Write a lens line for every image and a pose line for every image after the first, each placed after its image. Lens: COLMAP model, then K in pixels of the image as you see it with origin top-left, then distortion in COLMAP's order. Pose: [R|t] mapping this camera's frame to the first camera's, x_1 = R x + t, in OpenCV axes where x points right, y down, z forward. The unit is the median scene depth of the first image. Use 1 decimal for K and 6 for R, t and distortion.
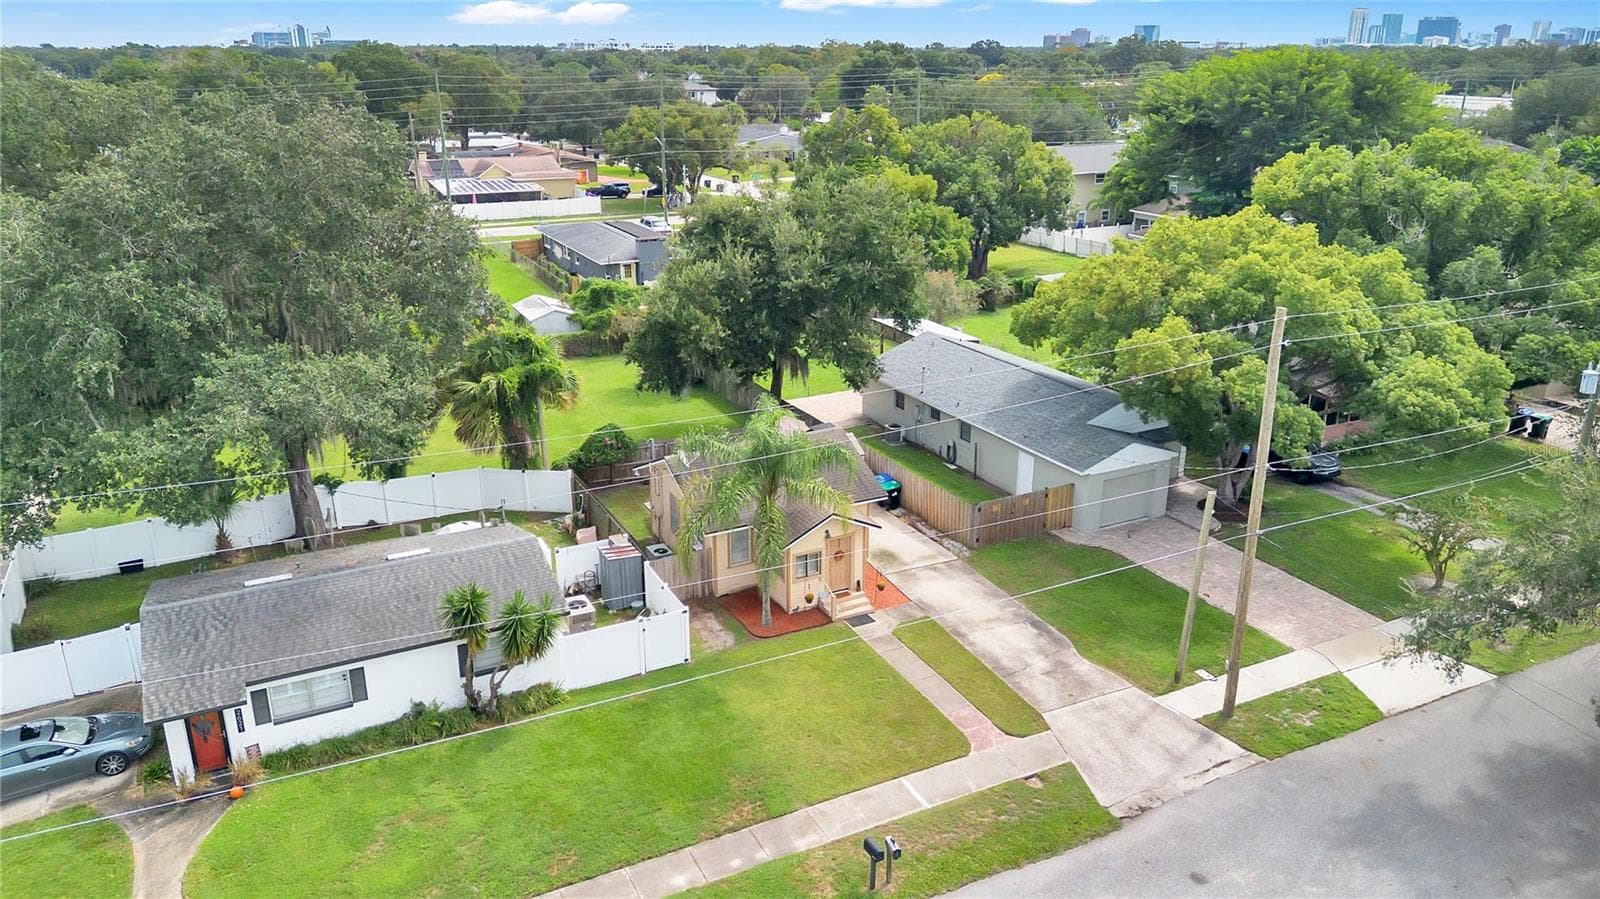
lens RADIAL K [[1141.6, 0, 800.0], [0, 1141.6, 449.5], [0, 0, 1]] dist [0.090746, -0.104523]
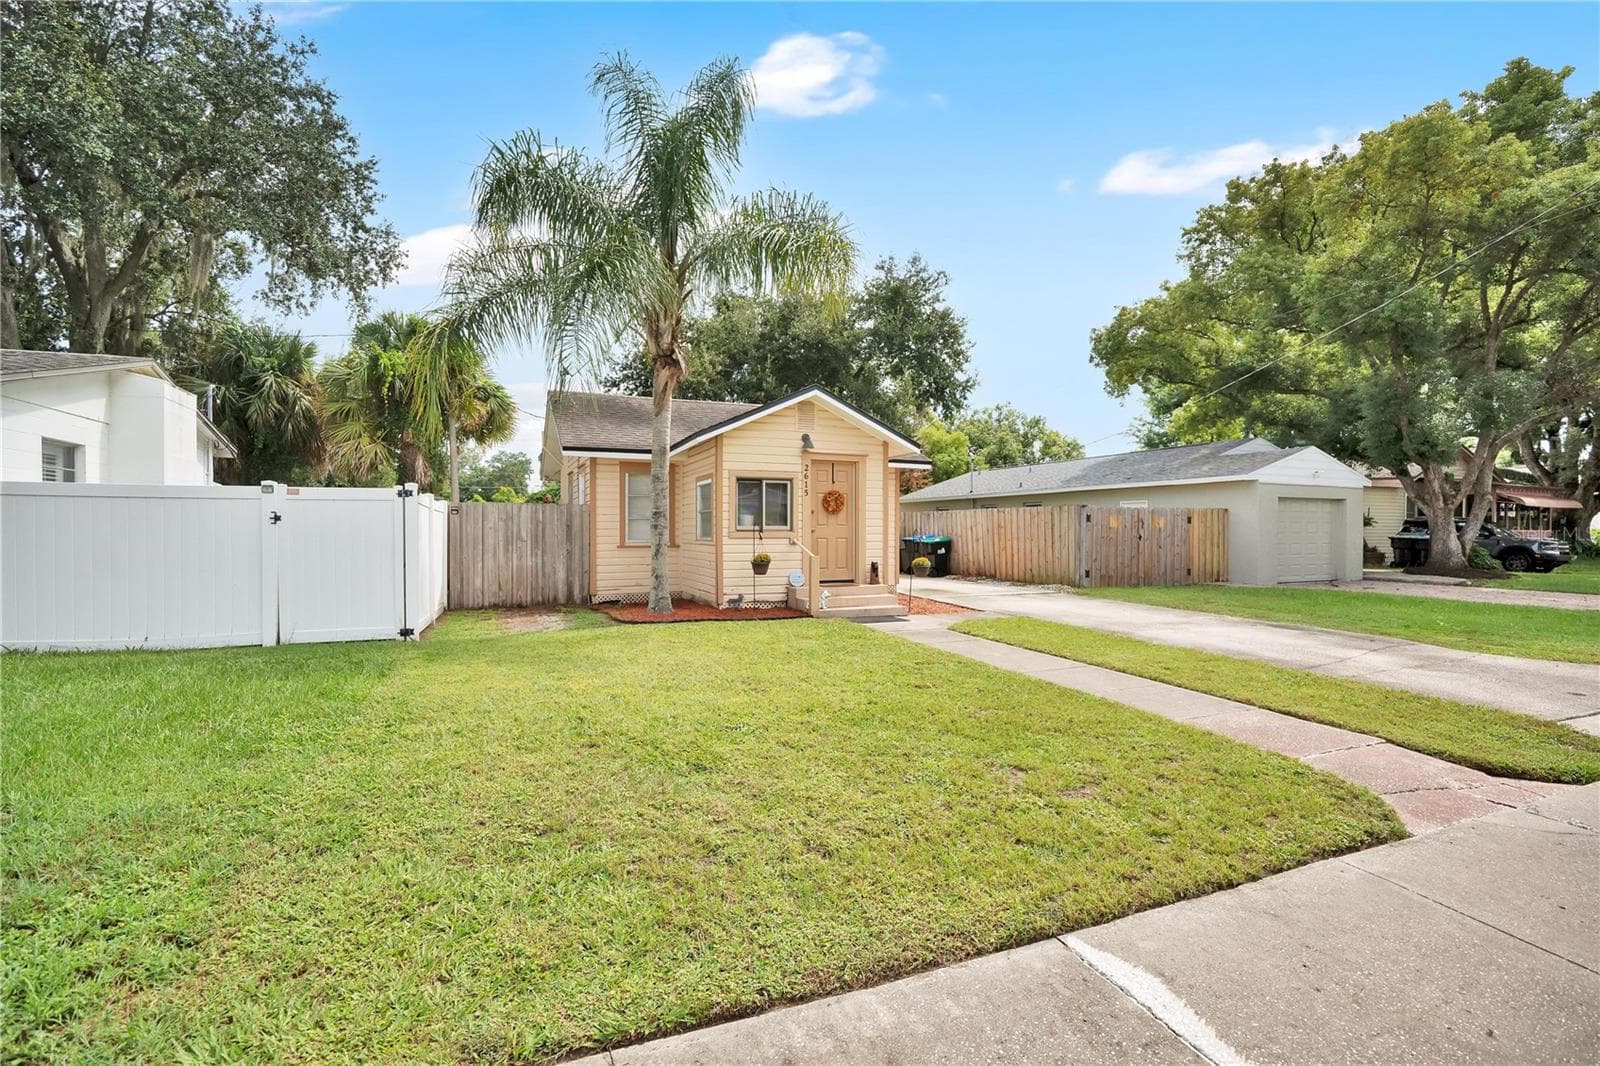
lens RADIAL K [[747.5, 0, 827.9], [0, 747.5, 528.9], [0, 0, 1]] dist [-0.023188, 0.000169]
pose [[0.997711, 0.003237, -0.067547, 0.059830], [-0.025267, 0.944357, -0.327951, 0.233332], [0.062727, 0.328907, 0.942277, 0.779463]]
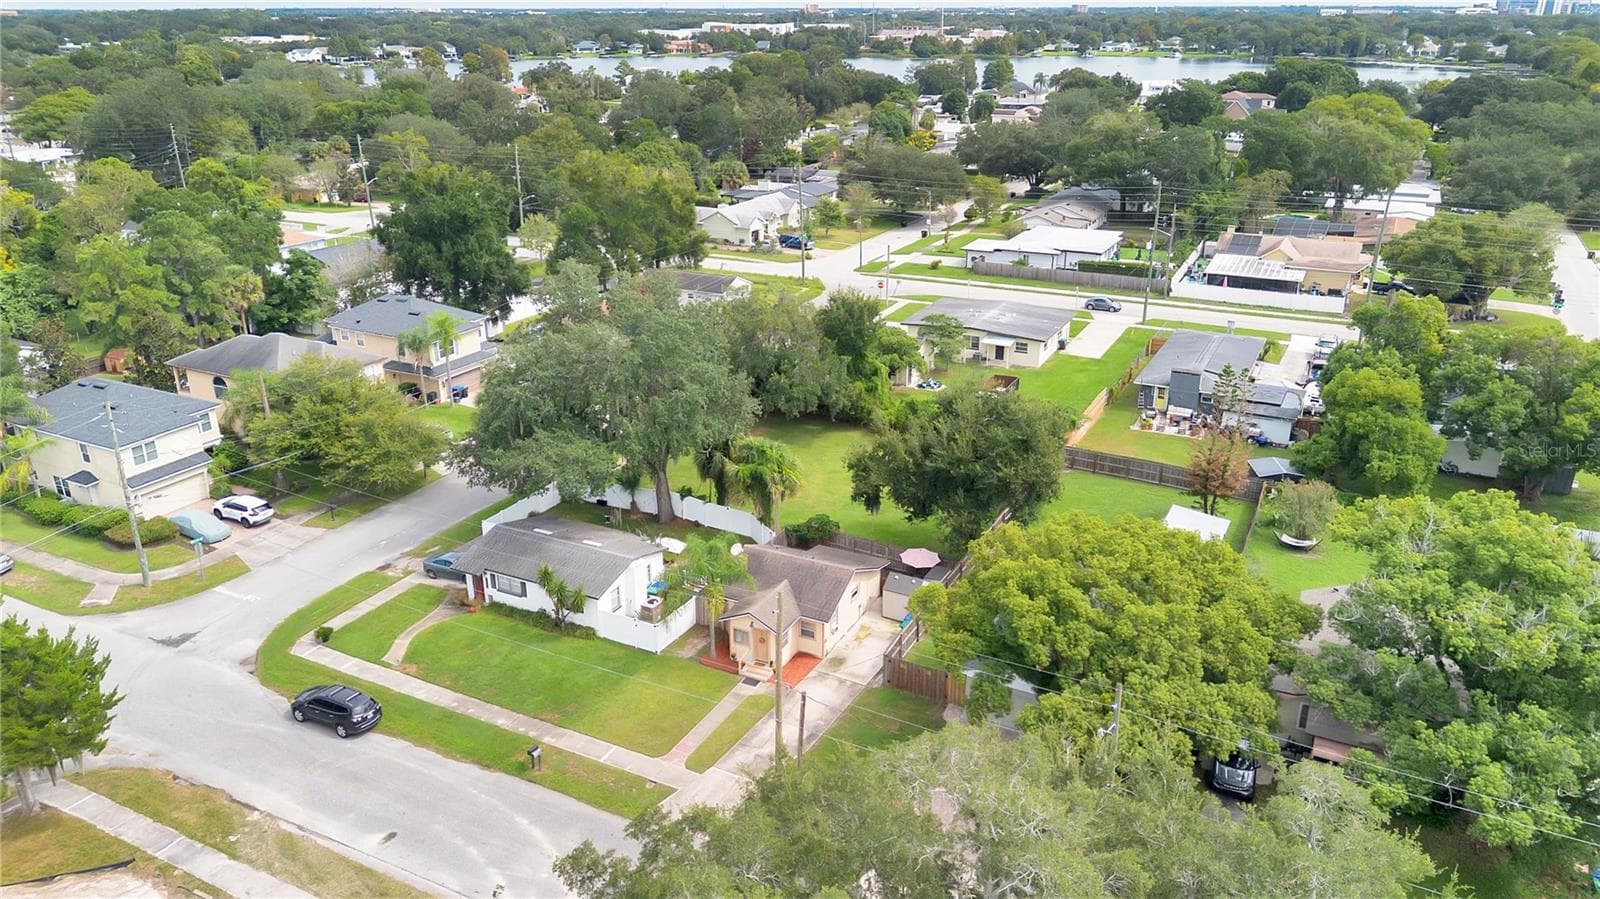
lens RADIAL K [[1142.6, 0, 800.0], [0, 1142.6, 449.5], [0, 0, 1]] dist [0.102543, -0.168763]
pose [[0.582999, 0.295593, -0.756794, 1.352446], [-0.269323, 0.949115, 0.163237, -0.493989], [0.766536, 0.108655, 0.632943, -0.018213]]
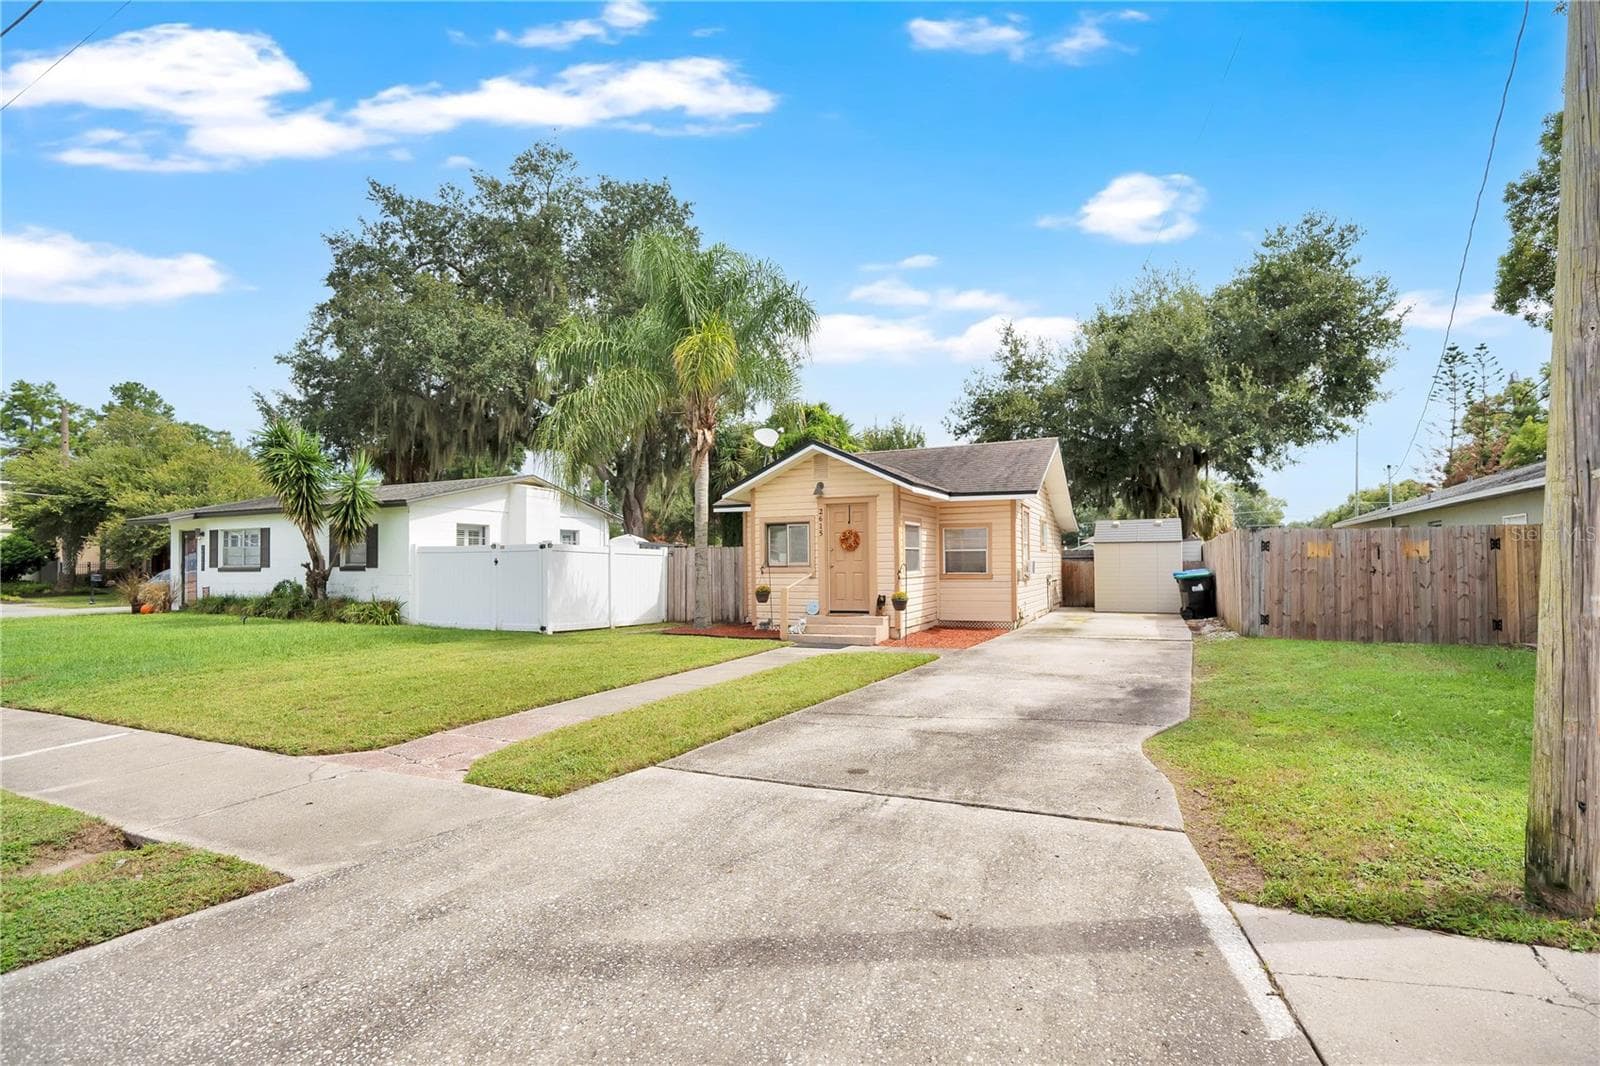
lens RADIAL K [[757.9, 0, 824.7], [0, 757.9, 541.0], [0, 0, 1]] dist [-0.027772, 0.000330]
pose [[0.633774, -0.028411, -0.772996, 0.341512], [-0.247299, 0.939435, -0.237287, 0.202849], [0.732921, 0.341547, 0.588364, 0.866609]]
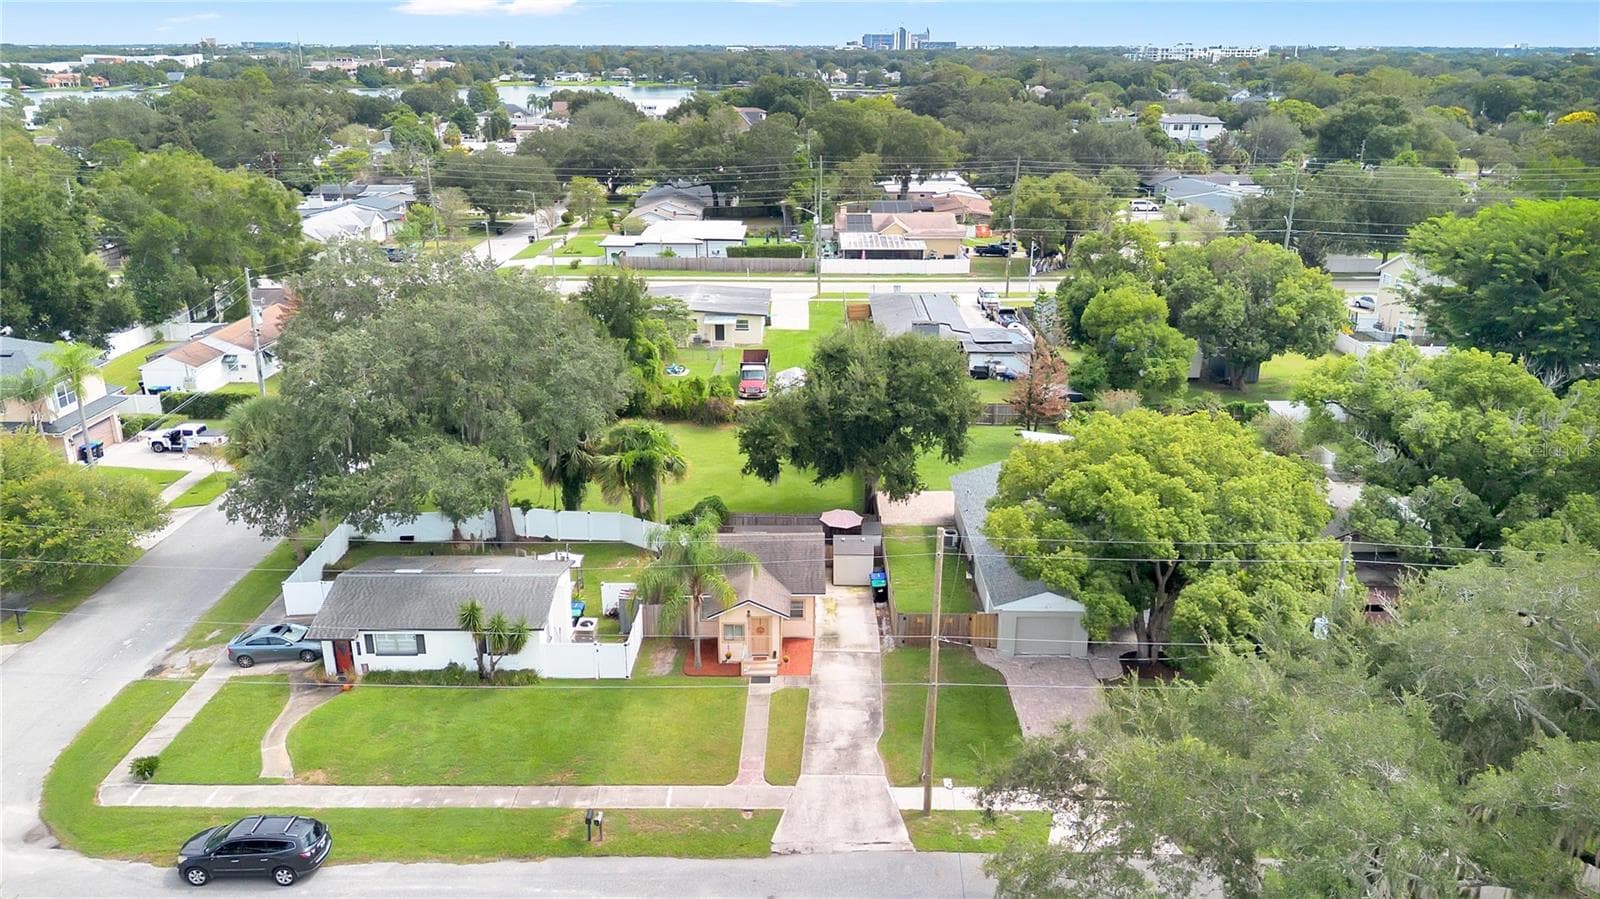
lens RADIAL K [[1141.6, 0, 800.0], [0, 1141.6, 449.5], [0, 0, 1]] dist [0.090746, -0.104523]
pose [[0.887224, 0.155730, -0.434261, 0.720731], [-0.154588, 0.987240, 0.038199, -0.205820], [0.434669, 0.033240, 0.899977, -0.266363]]
